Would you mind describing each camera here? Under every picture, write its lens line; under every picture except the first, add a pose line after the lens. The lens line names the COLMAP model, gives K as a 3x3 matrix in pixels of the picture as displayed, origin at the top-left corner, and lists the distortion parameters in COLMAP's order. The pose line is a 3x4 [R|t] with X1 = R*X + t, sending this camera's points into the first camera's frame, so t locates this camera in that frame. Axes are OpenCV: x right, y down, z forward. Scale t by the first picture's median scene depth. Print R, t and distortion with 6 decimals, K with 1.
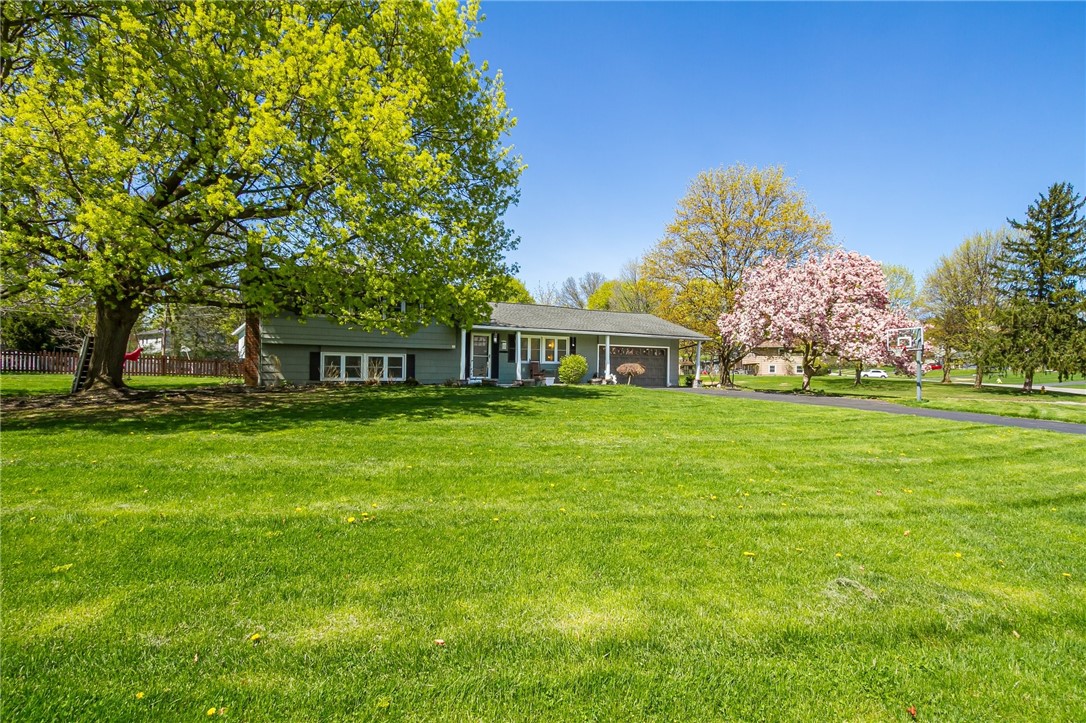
lens RADIAL K [[556.7, 0, 545.2], [0, 556.7, 362.5], [0, 0, 1]] dist [-0.000633, 0.000077]
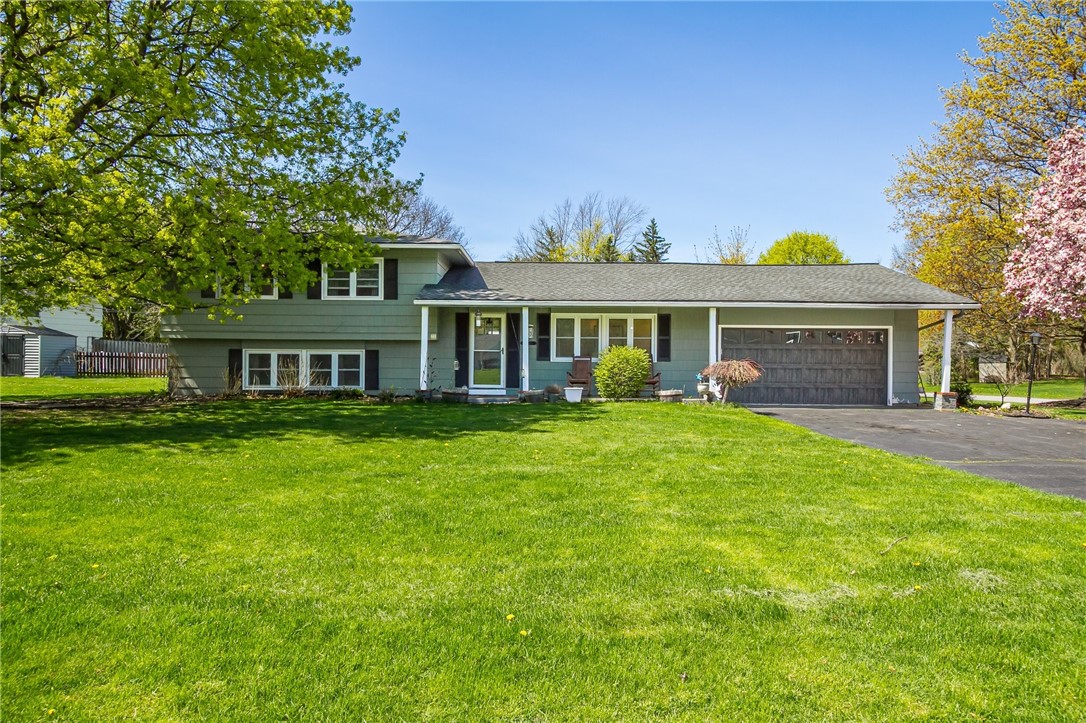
lens RADIAL K [[691.1, 0, 544.4], [0, 691.1, 361.8], [0, 0, 1]] dist [0.004928, 0.001408]
pose [[0.865288, -0.007533, -0.501218, 0.341688], [0.009581, 0.999953, 0.001511, 0.000026], [0.501183, -0.006110, 0.865320, 0.397735]]
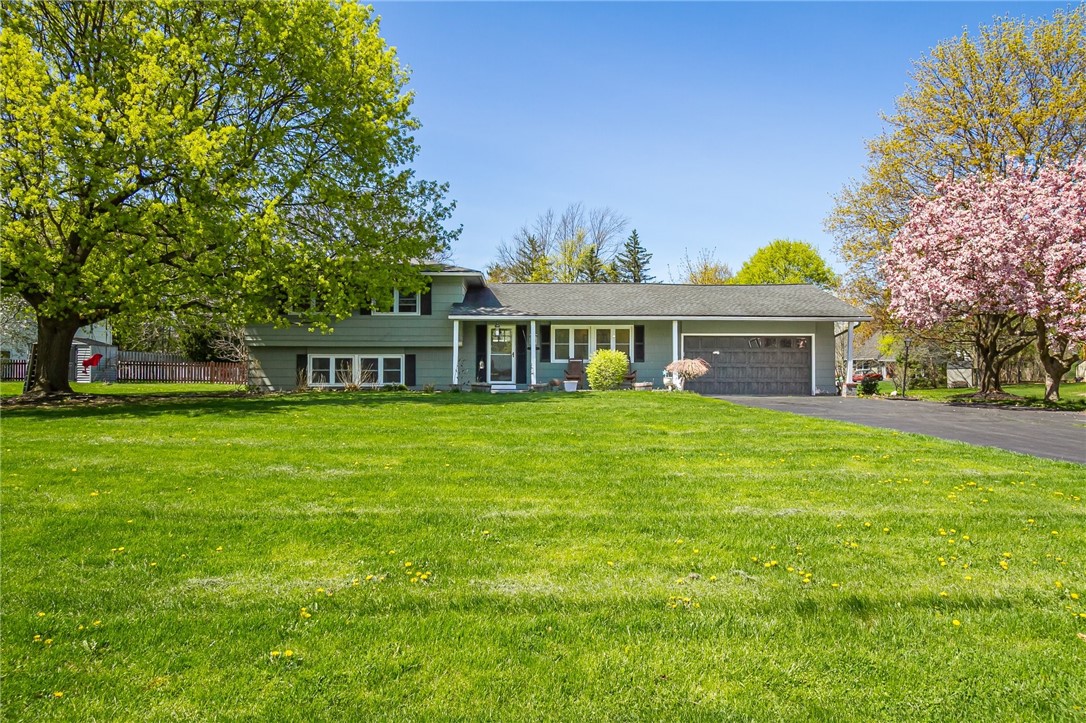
lens RADIAL K [[755.1, 0, 541.0], [0, 755.1, 361.8], [0, 0, 1]] dist [-0.000571, -0.001104]
pose [[0.878955, -0.020911, -0.476445, 0.467302], [0.015704, 0.999766, -0.014908, 0.016144], [0.476645, 0.005621, 0.879078, 0.101930]]
